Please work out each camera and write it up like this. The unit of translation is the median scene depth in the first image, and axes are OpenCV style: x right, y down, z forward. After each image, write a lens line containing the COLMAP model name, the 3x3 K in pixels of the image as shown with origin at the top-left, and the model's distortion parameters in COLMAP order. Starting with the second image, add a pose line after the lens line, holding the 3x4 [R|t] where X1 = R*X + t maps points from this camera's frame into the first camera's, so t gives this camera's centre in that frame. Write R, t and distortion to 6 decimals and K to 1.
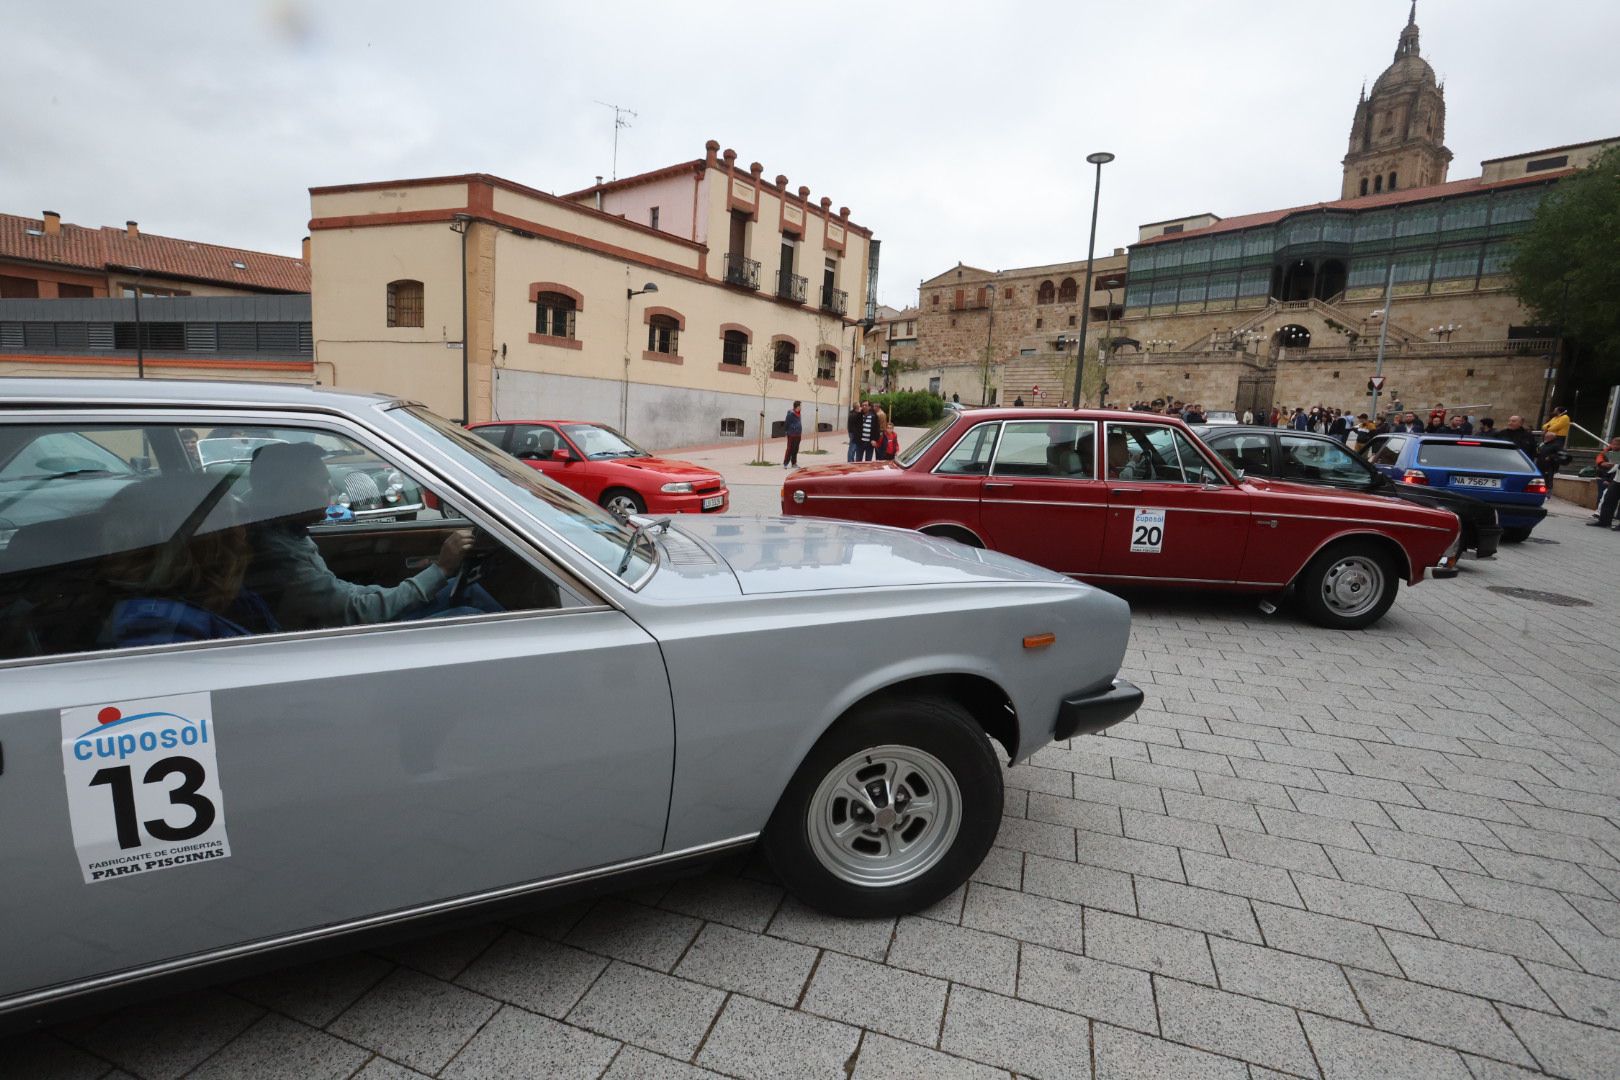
lens RADIAL K [[737.4, 0, 806.8], [0, 737.4, 532.8], [0, 0, 1]] dist [-0.076498, 0.034177]
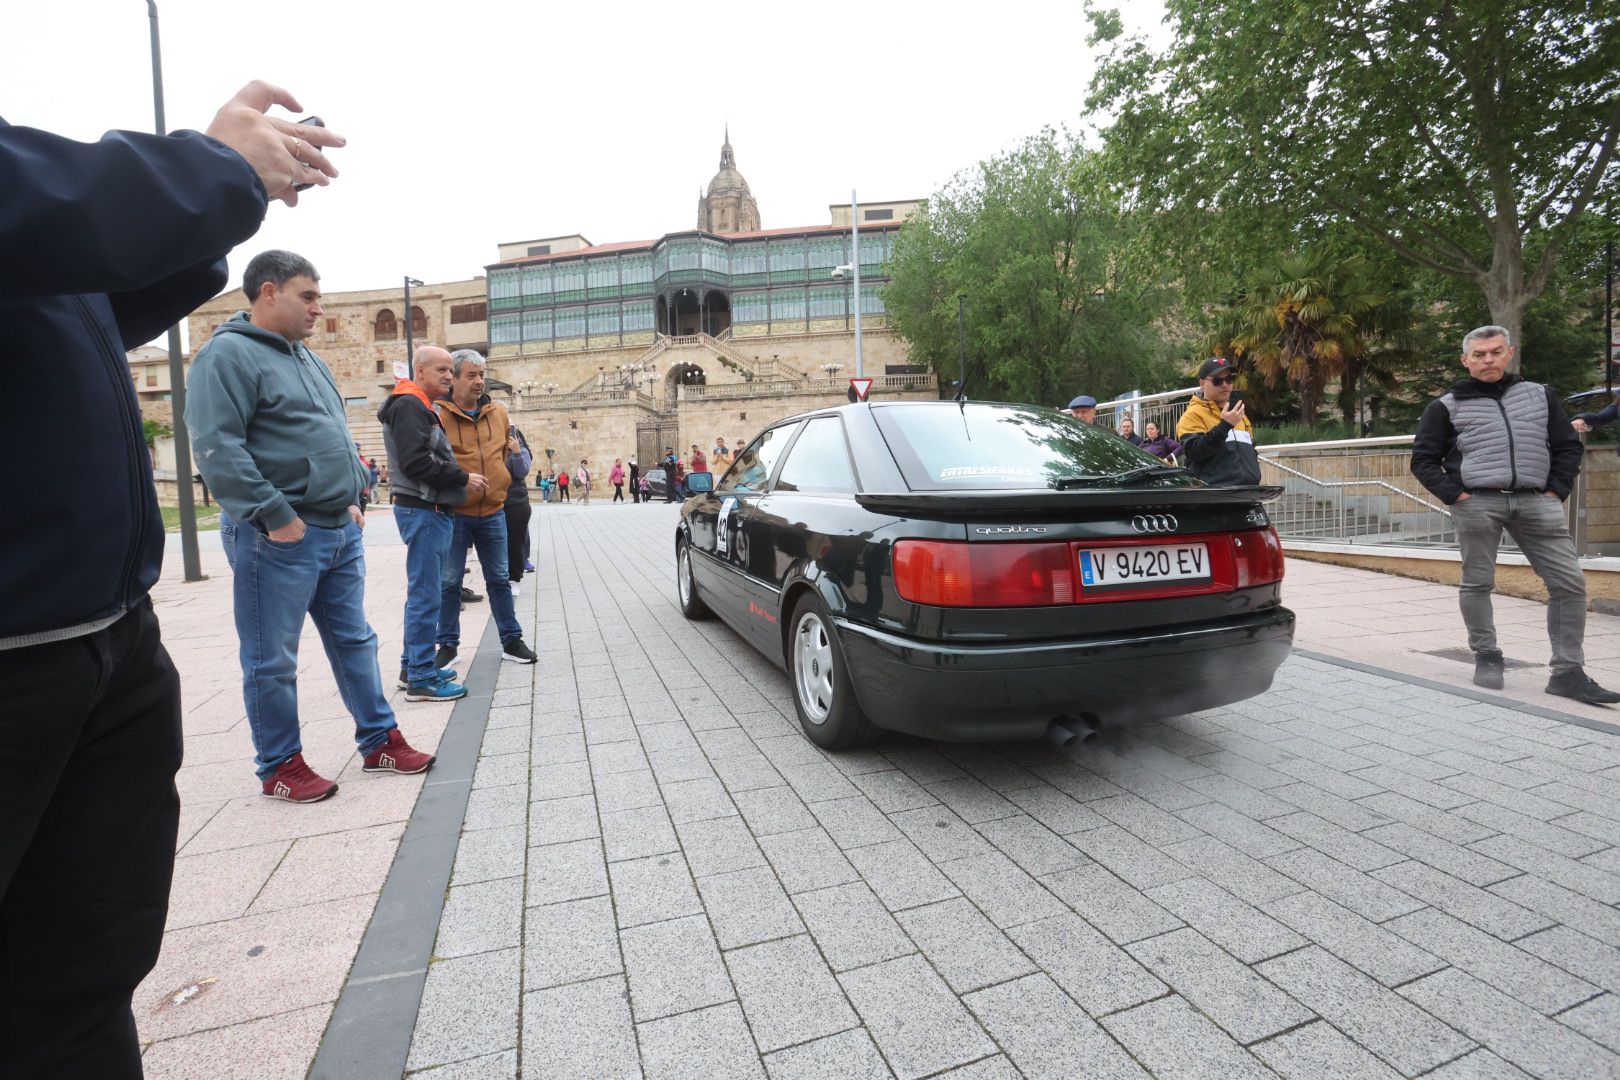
lens RADIAL K [[734.1, 0, 798.3], [0, 734.1, 535.2], [0, 0, 1]] dist [-0.071502, 0.026295]
pose [[0.733332, -0.099789, 0.672508, 0.185969], [0.162601, 0.986206, -0.030972, -0.044680], [-0.660140, 0.132063, 0.739442, 0.314894]]
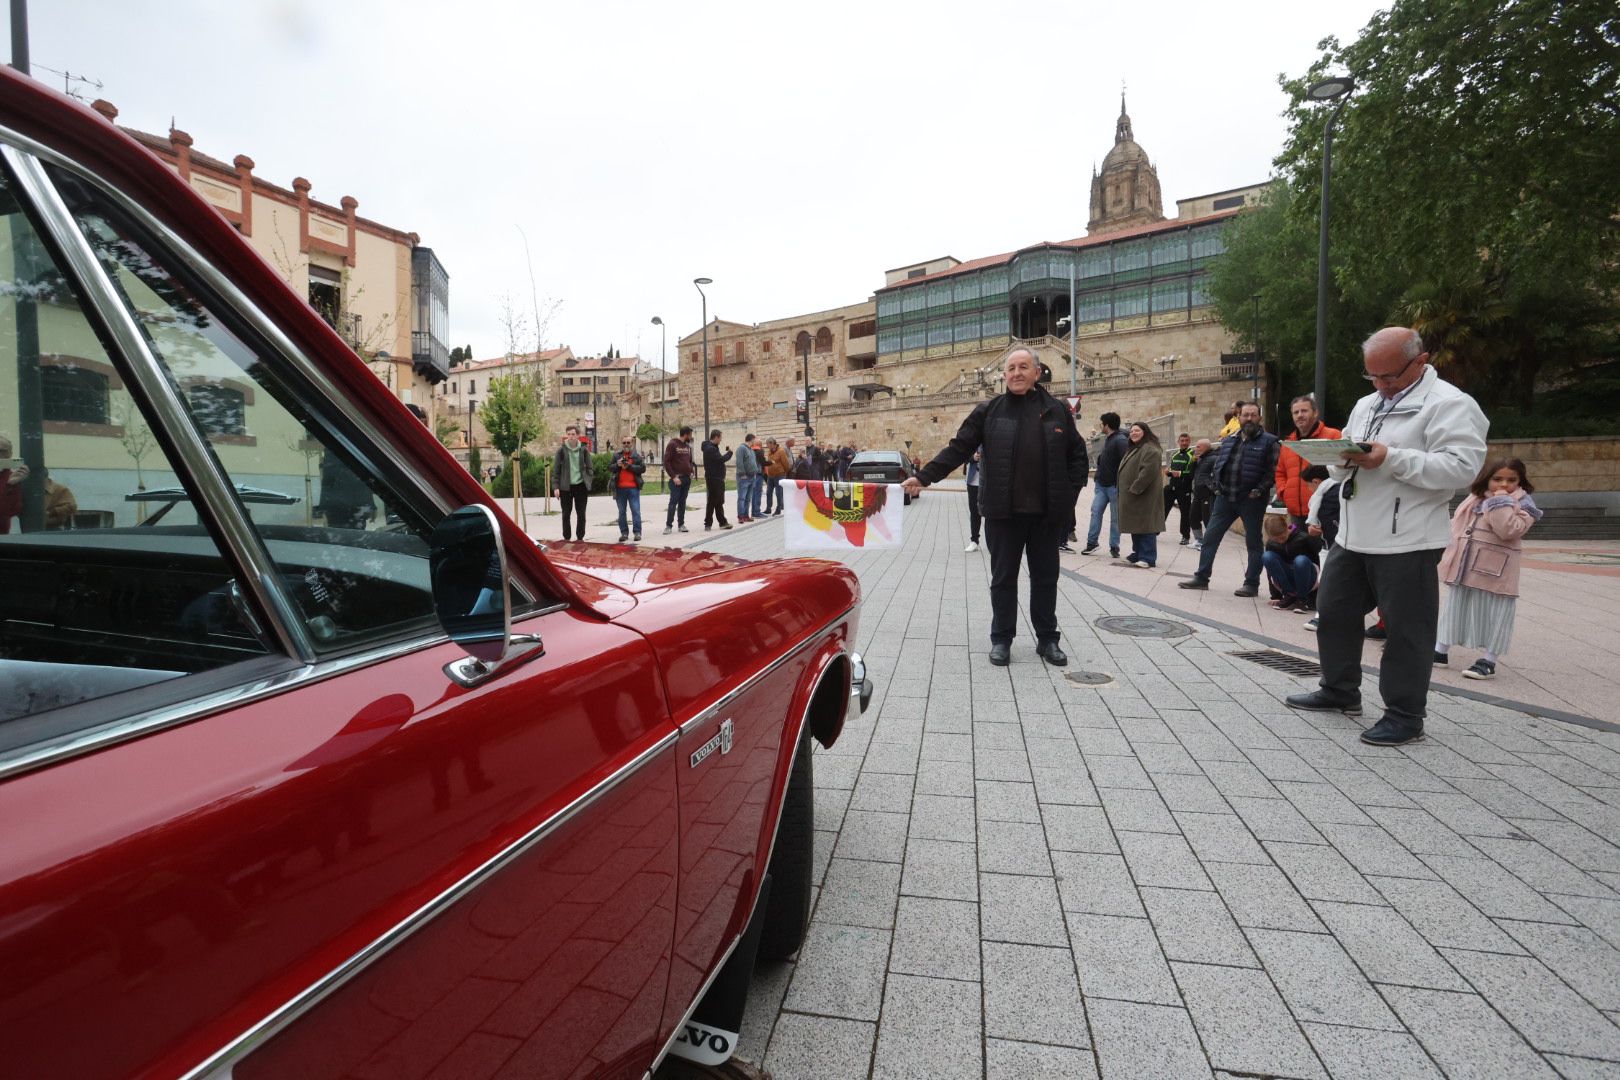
lens RADIAL K [[737.4, 0, 806.8], [0, 737.4, 532.8], [0, 0, 1]] dist [-0.076498, 0.034177]
pose [[0.973456, -0.073809, 0.216648, 0.158338], [0.093046, 0.992445, -0.079966, -0.012949], [-0.209109, 0.098001, 0.972969, 0.133623]]
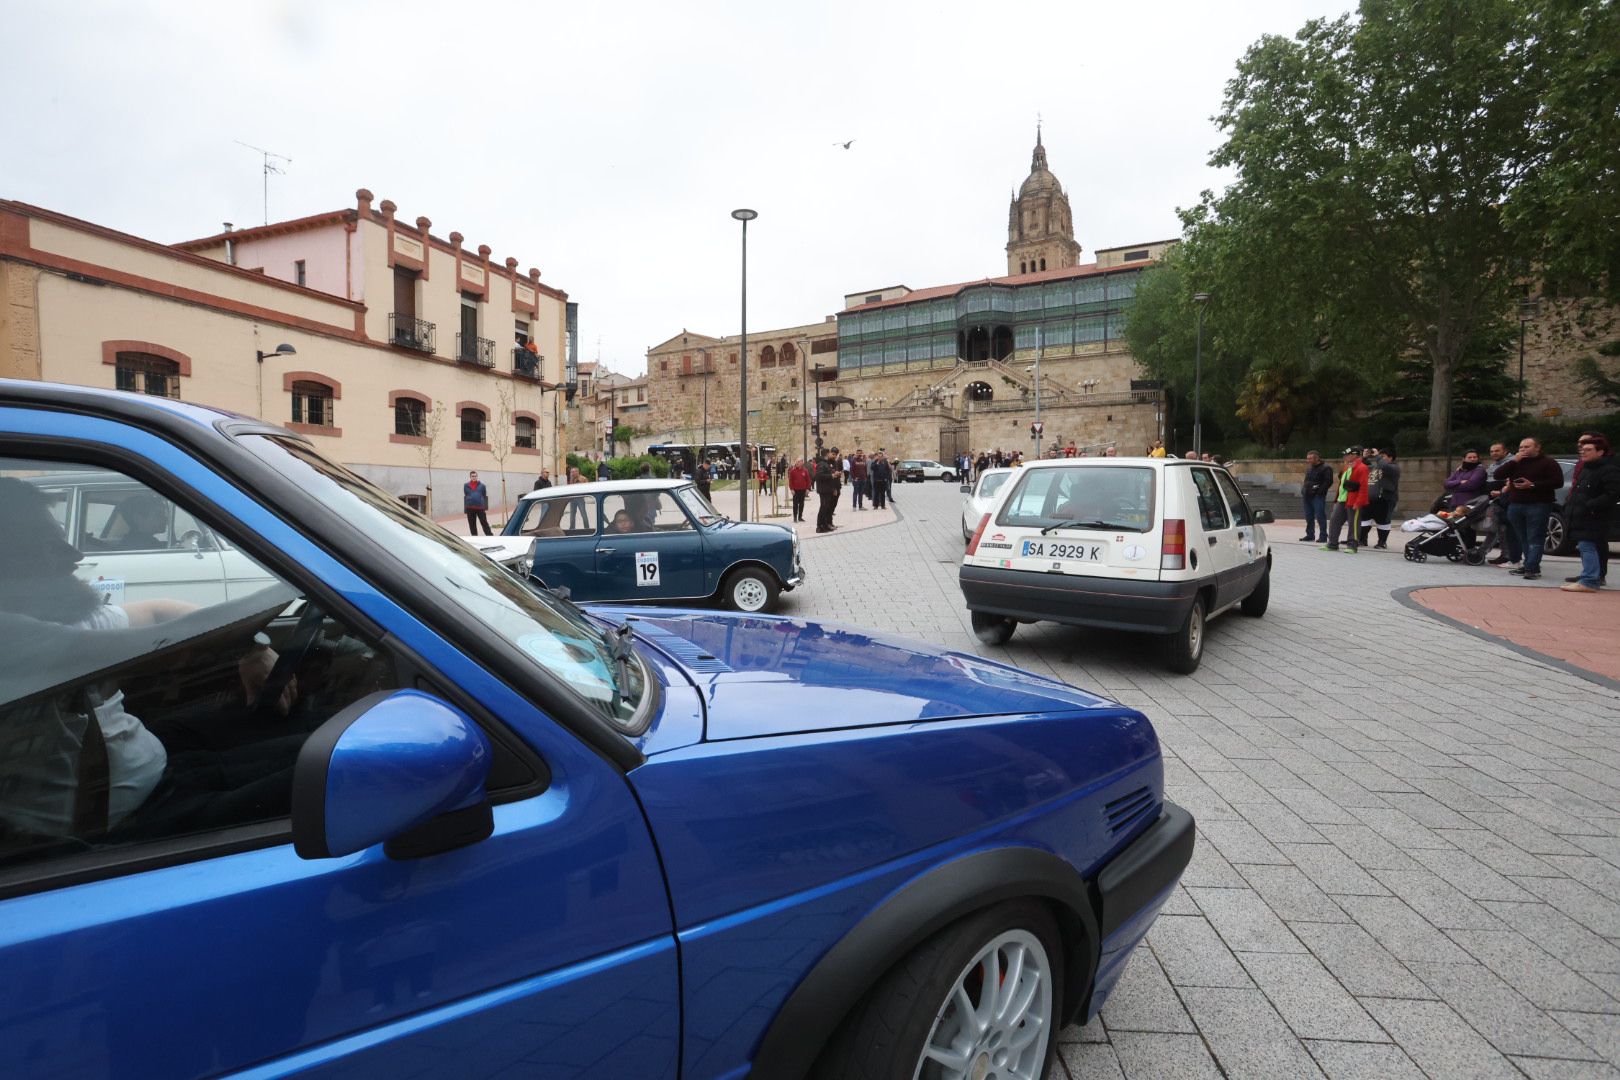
lens RADIAL K [[737.4, 0, 806.8], [0, 737.4, 532.8], [0, 0, 1]] dist [-0.076498, 0.034177]
pose [[0.942693, -0.075293, 0.325055, 0.027486], [0.103033, 0.992284, -0.068963, 0.000135], [-0.317355, 0.098502, 0.943177, 0.010987]]
